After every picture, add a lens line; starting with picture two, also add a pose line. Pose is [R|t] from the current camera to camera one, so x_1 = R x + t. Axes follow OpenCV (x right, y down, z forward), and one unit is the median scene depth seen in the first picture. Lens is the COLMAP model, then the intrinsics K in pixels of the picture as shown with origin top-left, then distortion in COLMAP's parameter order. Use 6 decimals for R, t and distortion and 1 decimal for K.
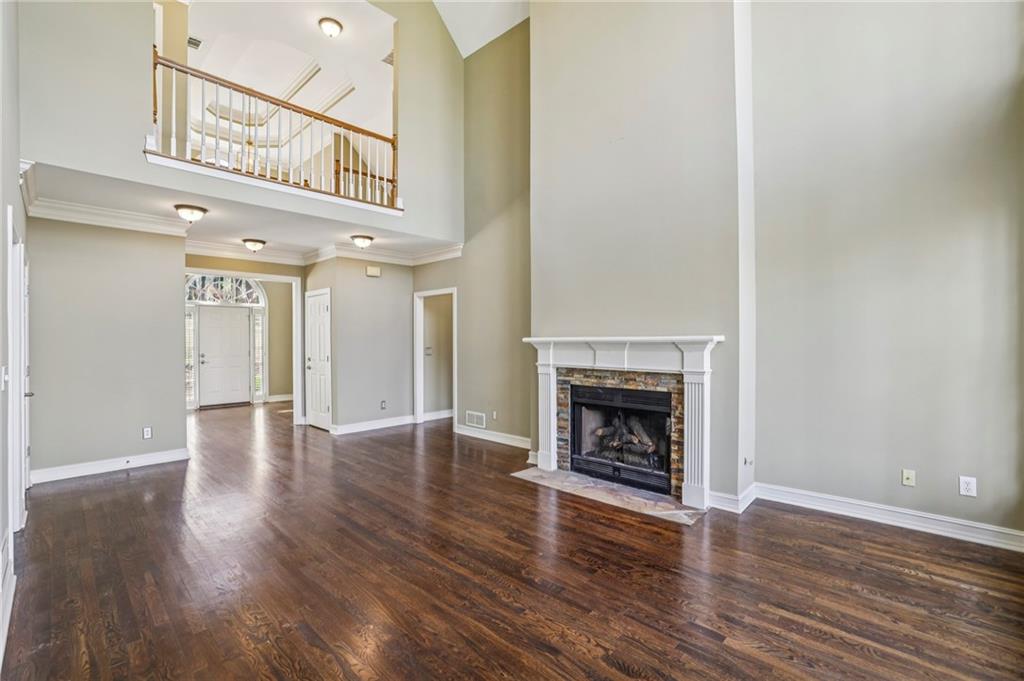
lens RADIAL K [[449.8, 0, 512.0], [0, 449.8, 340.5], [0, 0, 1]] dist [-0.027528, 0.000319]
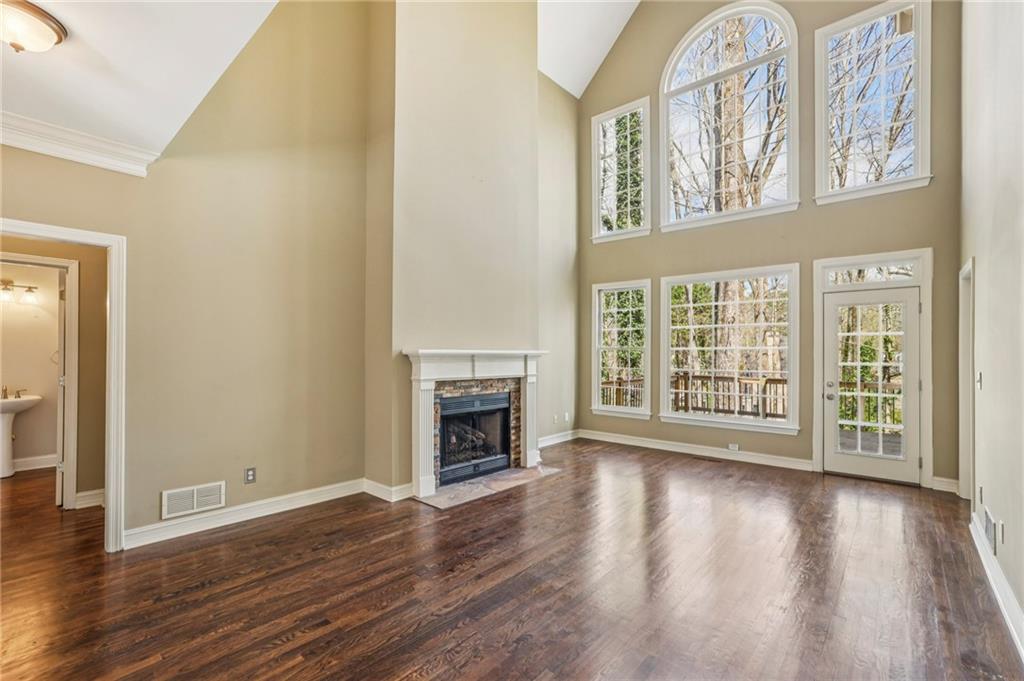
lens RADIAL K [[451.7, 0, 497.8], [0, 451.7, 351.3], [0, 0, 1]] dist [0.000019, 0.000065]
pose [[-0.014215, 0.010406, 0.999845, -0.905308], [-0.002770, 0.999942, -0.010446, 0.006328], [-0.999895, -0.002918, -0.014185, 0.940020]]
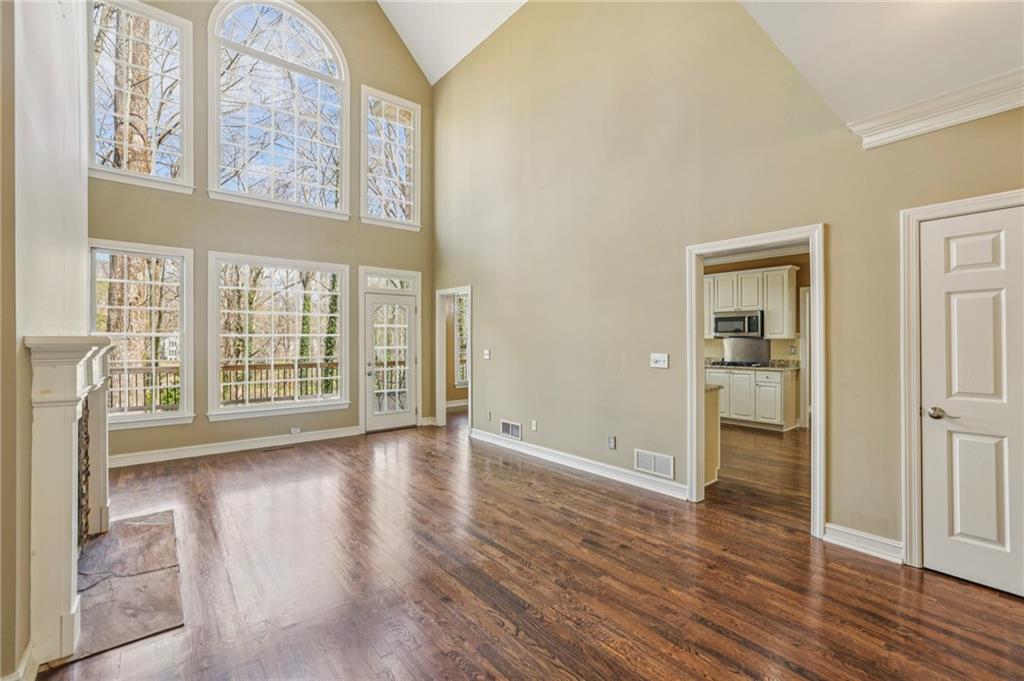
lens RADIAL K [[446.5, 0, 512.0], [0, 446.5, 340.5], [0, 0, 1]] dist [-0.011539, 0.000126]
pose [[-0.991530, 0.009798, 0.129505, -0.423159], [0.009753, 0.999952, -0.000979, 0.005263], [-0.129509, 0.000292, -0.991578, 1.473165]]
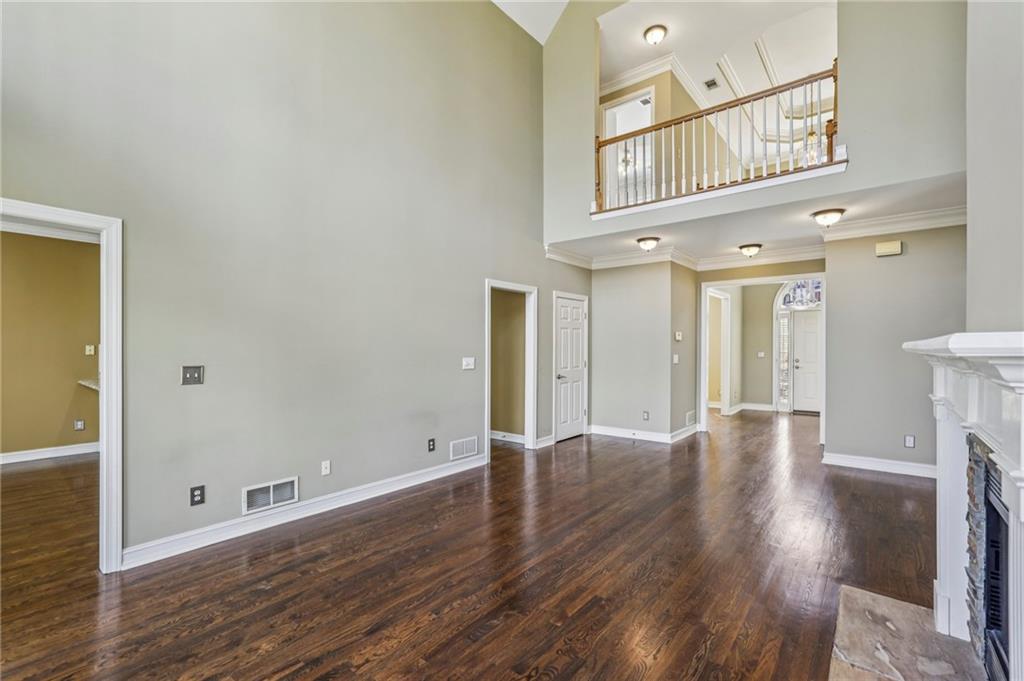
lens RADIAL K [[446.5, 0, 512.0], [0, 446.5, 340.5], [0, 0, 1]] dist [-0.011539, 0.000126]
pose [[0.070501, -0.007452, -0.997484, 0.540103], [-0.004182, 0.999961, -0.007766, -0.002234], [0.997503, 0.004719, 0.070467, 0.567065]]
